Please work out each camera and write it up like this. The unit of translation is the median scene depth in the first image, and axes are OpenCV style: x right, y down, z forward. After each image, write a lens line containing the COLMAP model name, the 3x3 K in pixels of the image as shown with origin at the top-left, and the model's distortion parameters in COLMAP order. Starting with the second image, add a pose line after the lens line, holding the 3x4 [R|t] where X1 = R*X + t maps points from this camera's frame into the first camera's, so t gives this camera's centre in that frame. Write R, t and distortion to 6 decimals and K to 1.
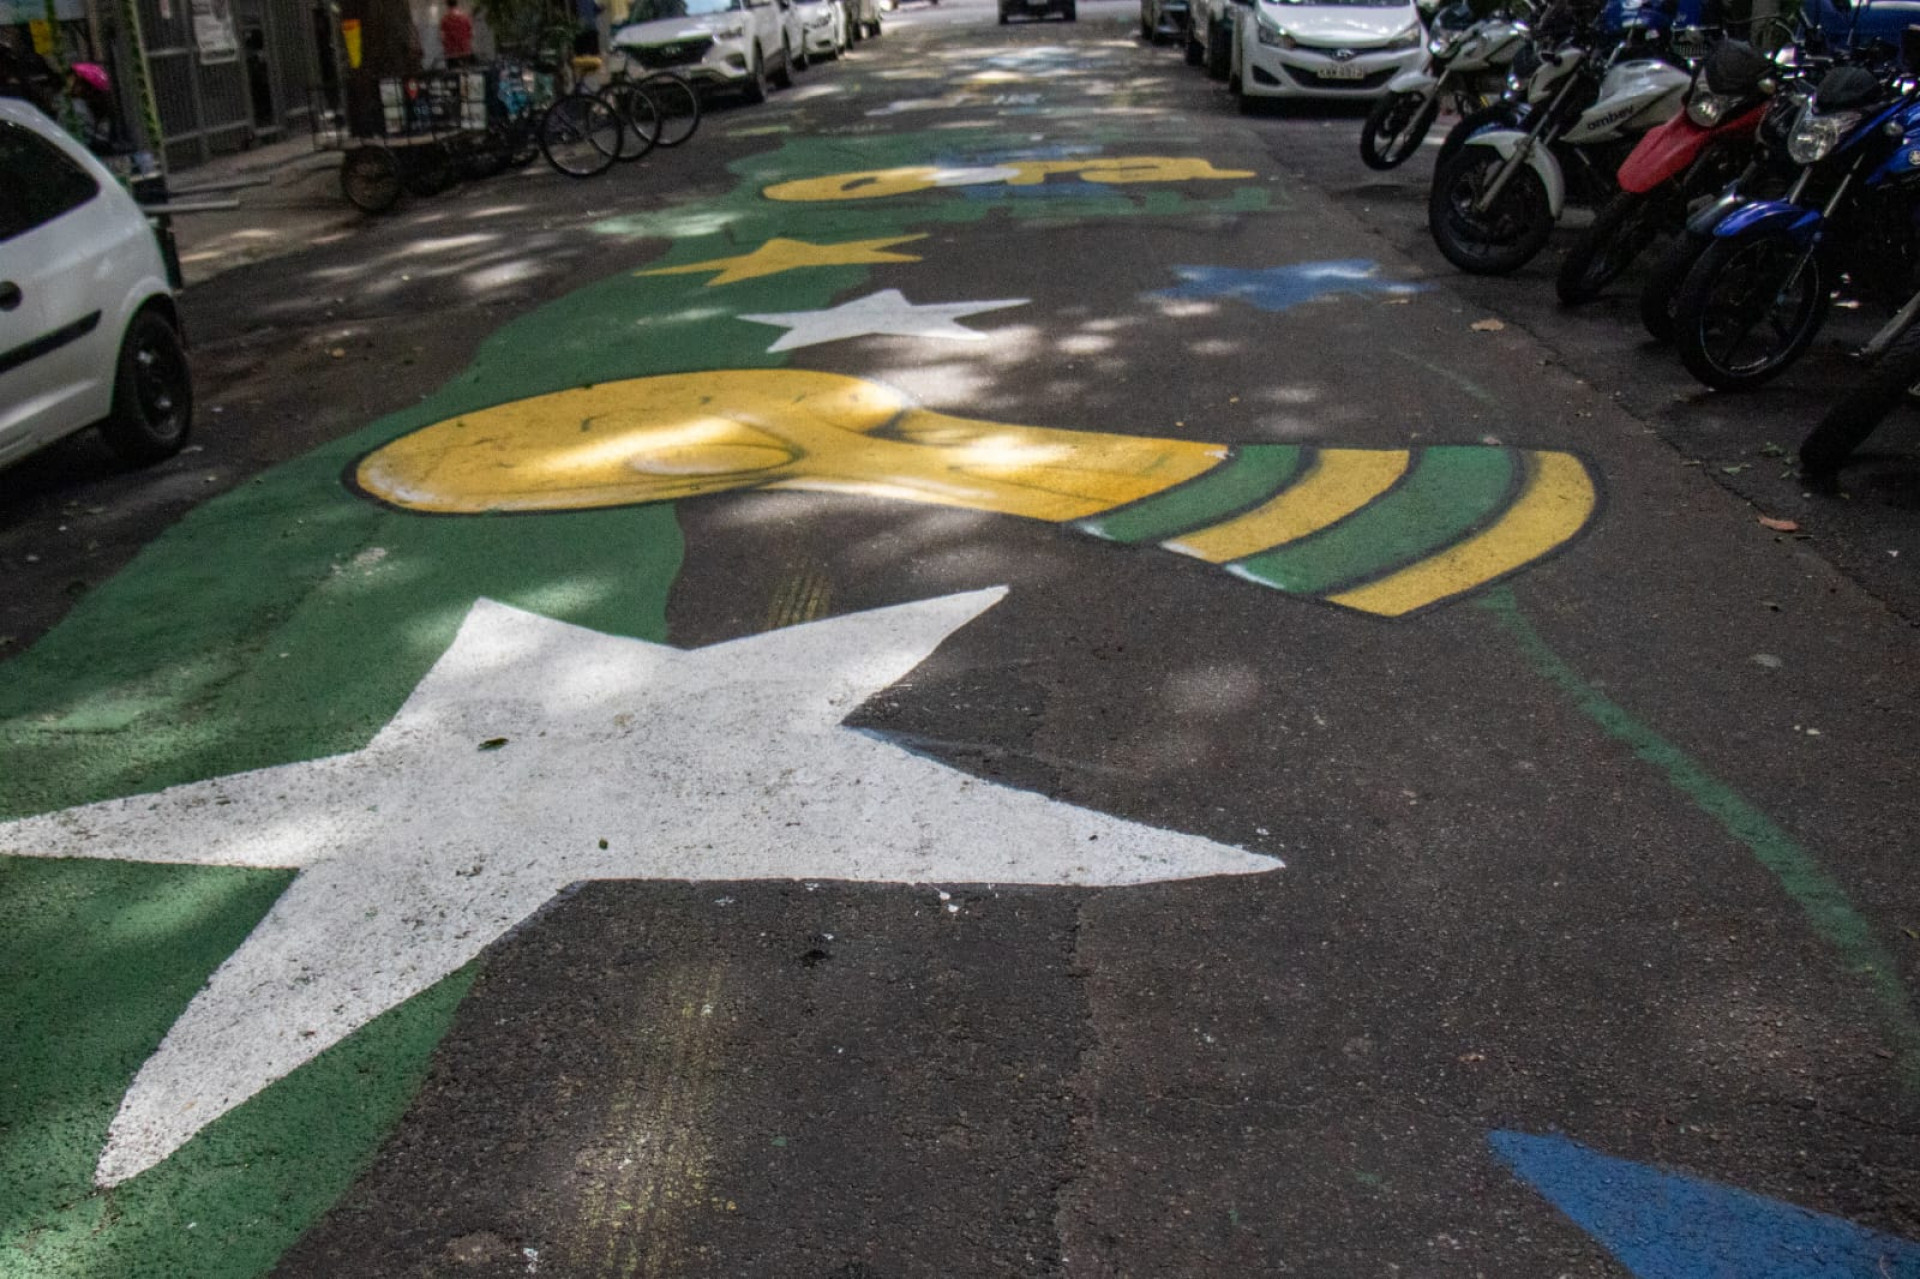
lens RADIAL K [[1794.1, 0, 952.1], [0, 1794.1, 547.2], [0, 0, 1]] dist [-0.165511, 0.202702]
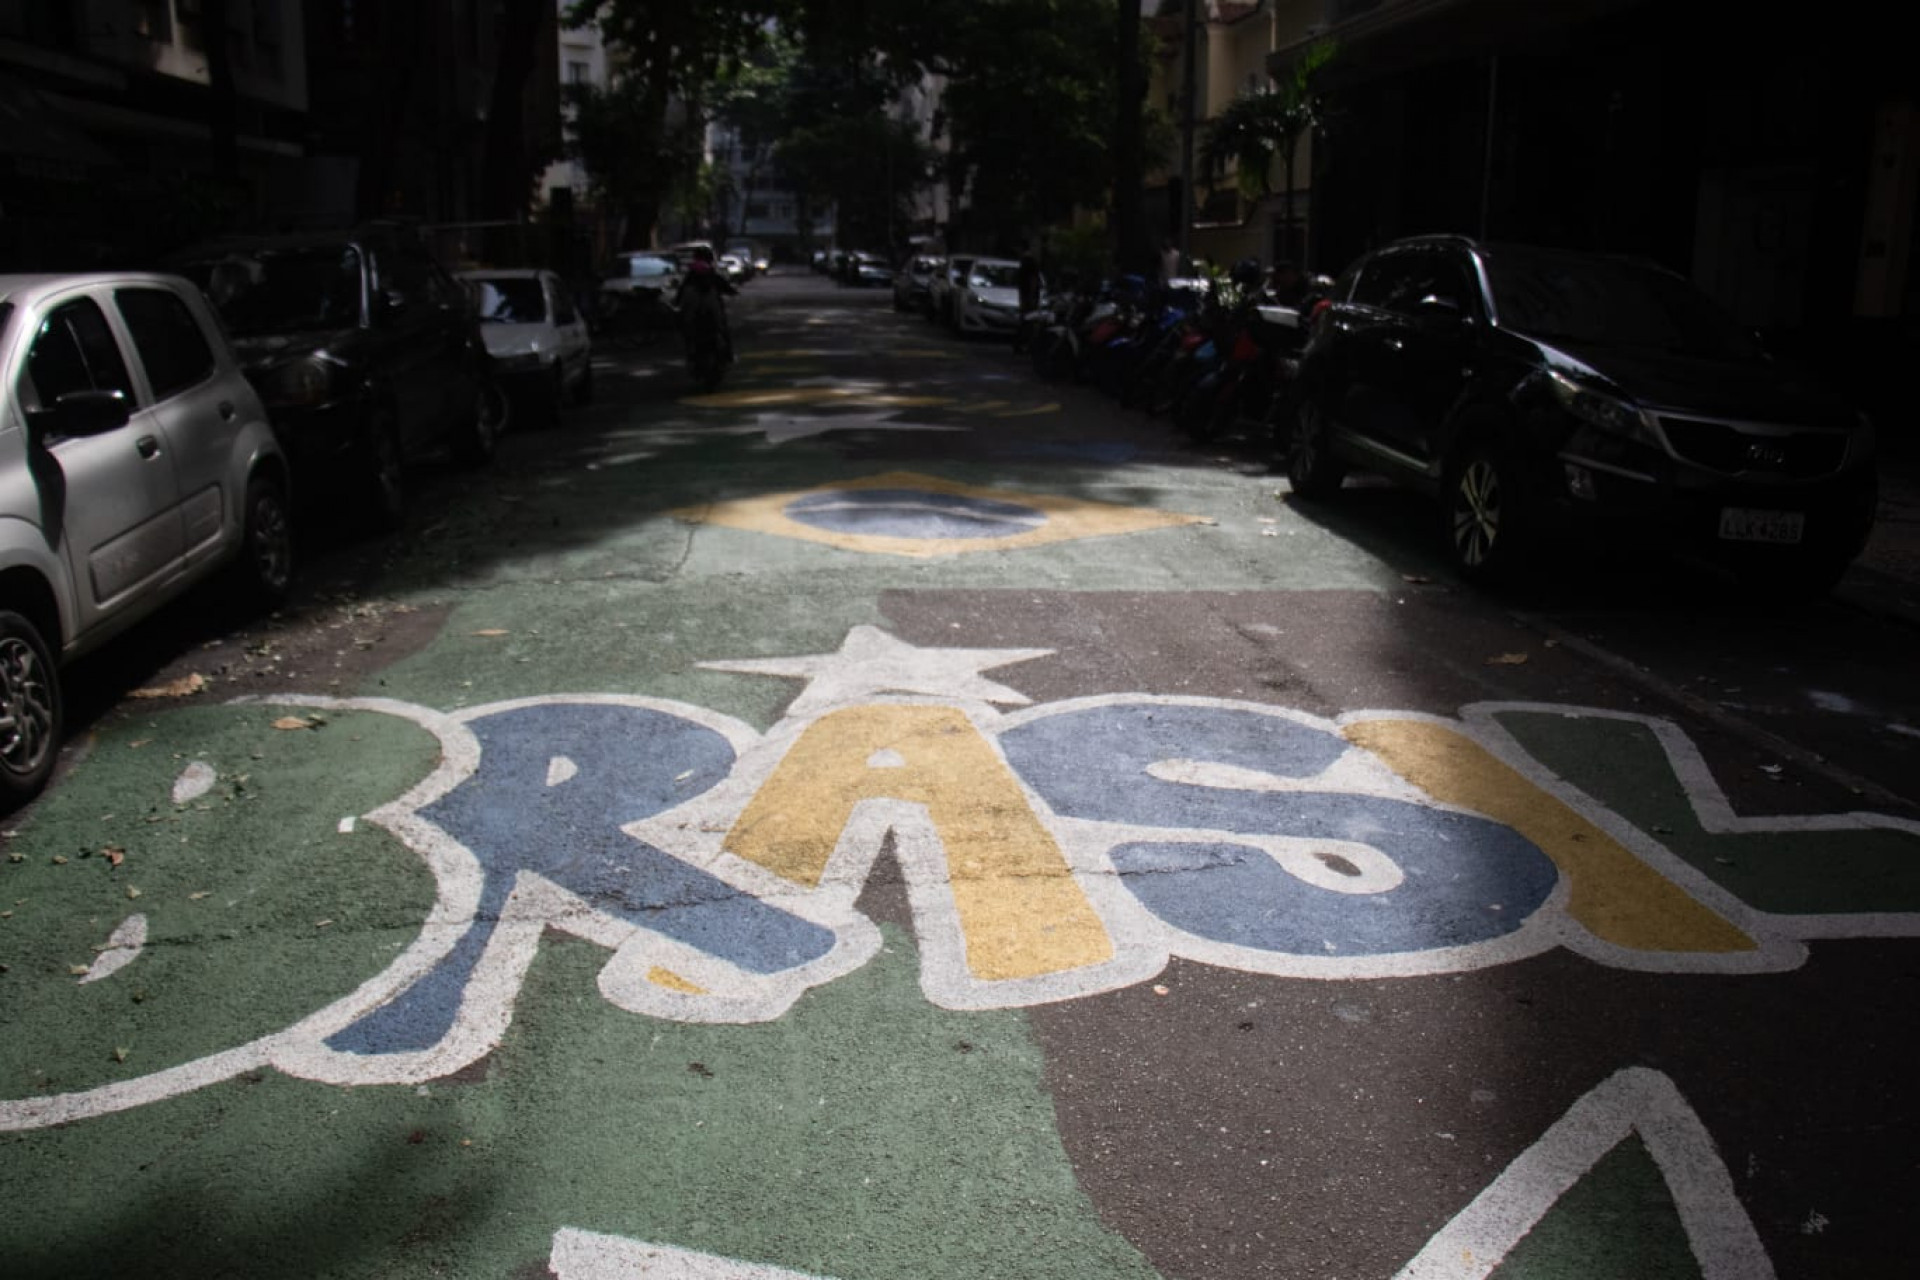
lens RADIAL K [[1603.7, 0, 980.7], [0, 1603.7, 629.8], [0, 0, 1]] dist [-0.201539, 0.176599]
pose [[0.982901, 0.030060, 0.181664, -0.139549], [-0.012712, 0.995308, -0.095919, 0.276139], [-0.183695, 0.091969, 0.978672, -0.792013]]
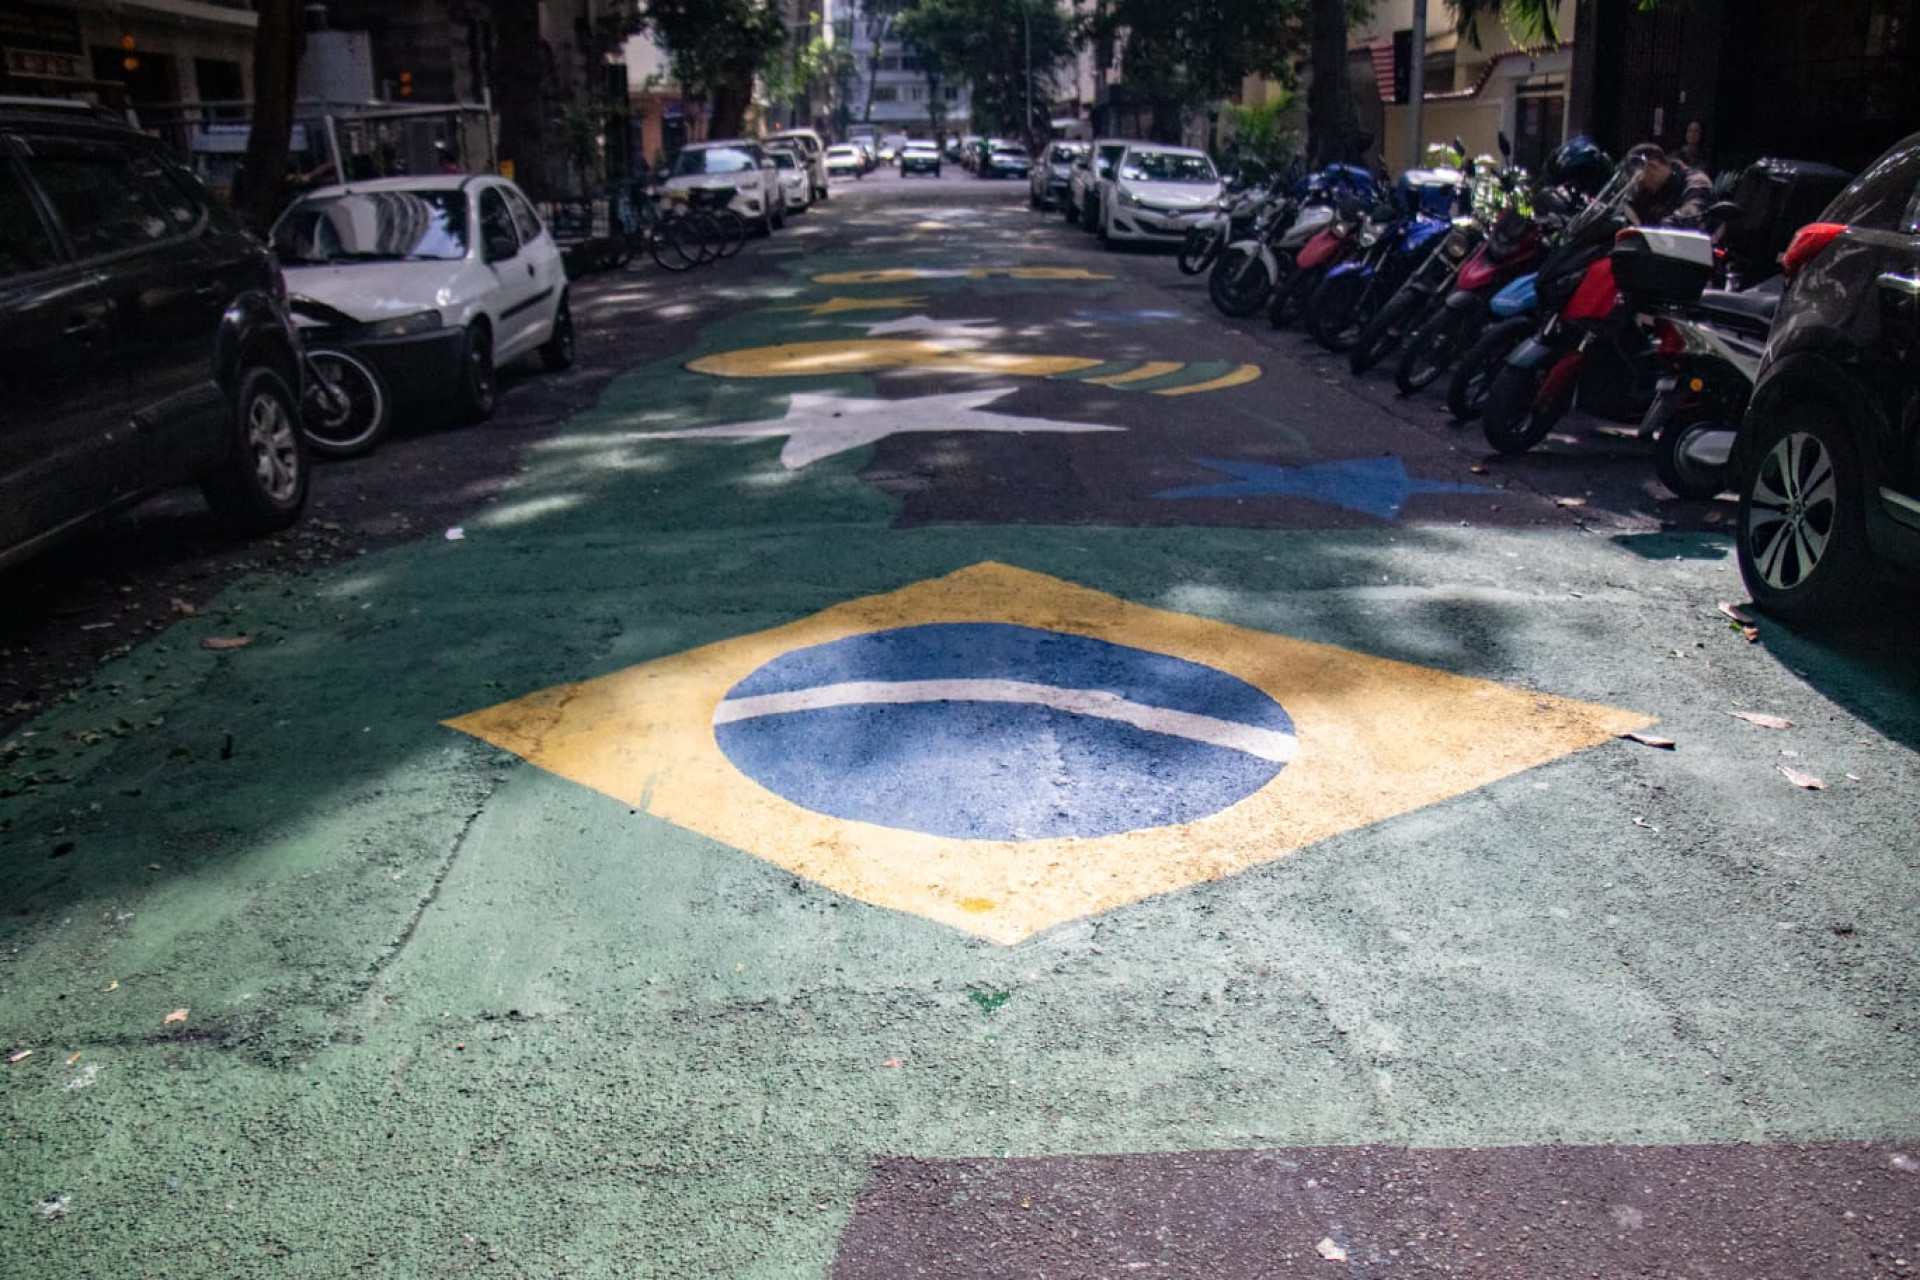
lens RADIAL K [[1632.8, 0, 962.8], [0, 1632.8, 616.7], [0, 0, 1]] dist [-0.160614, 0.179796]
pose [[0.996307, 0.025491, 0.081996, -0.074800], [-0.022346, 0.998987, -0.039056, 0.145325], [-0.082908, 0.037080, 0.995867, -0.415030]]
